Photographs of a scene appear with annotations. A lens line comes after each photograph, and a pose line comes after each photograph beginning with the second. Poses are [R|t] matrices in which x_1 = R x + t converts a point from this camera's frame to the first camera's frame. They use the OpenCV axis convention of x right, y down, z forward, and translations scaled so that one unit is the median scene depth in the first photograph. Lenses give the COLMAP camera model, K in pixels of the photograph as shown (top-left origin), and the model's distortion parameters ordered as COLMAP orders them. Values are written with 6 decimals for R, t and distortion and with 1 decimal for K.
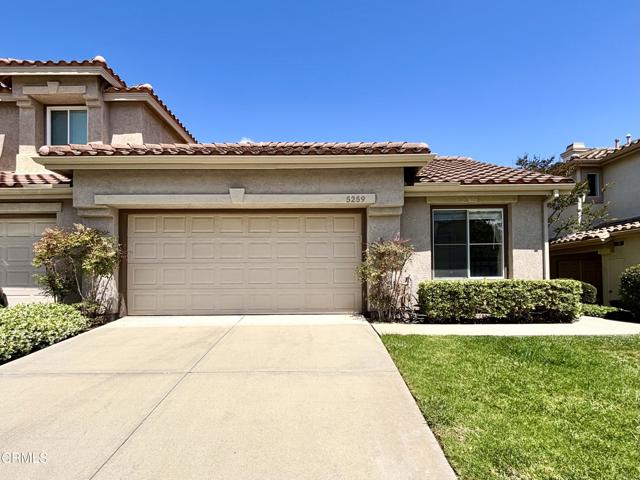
lens RADIAL K [[353.9, 0, 314.9], [0, 353.9, 259.8], [0, 0, 1]] dist [0.015714, -0.002026]
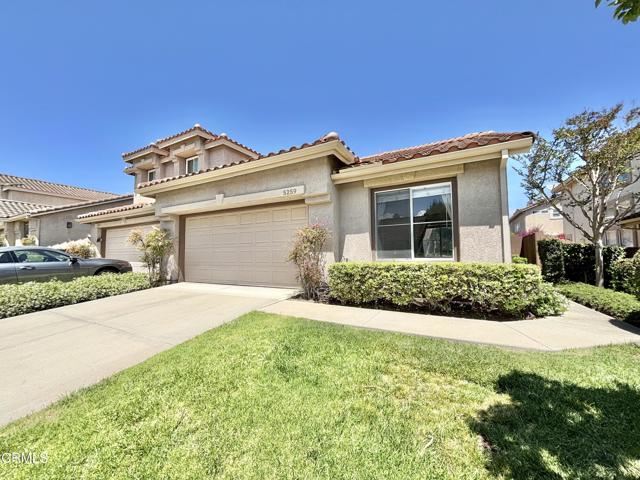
lens RADIAL K [[254.4, 0, 318.3], [0, 254.4, 239.0], [0, 0, 1]] dist [0.007891, -0.000312]
pose [[0.874030, -0.030263, -0.484928, 0.557413], [0.026705, 0.999542, -0.014247, 0.000333], [0.485137, -0.000498, 0.874438, 0.283368]]
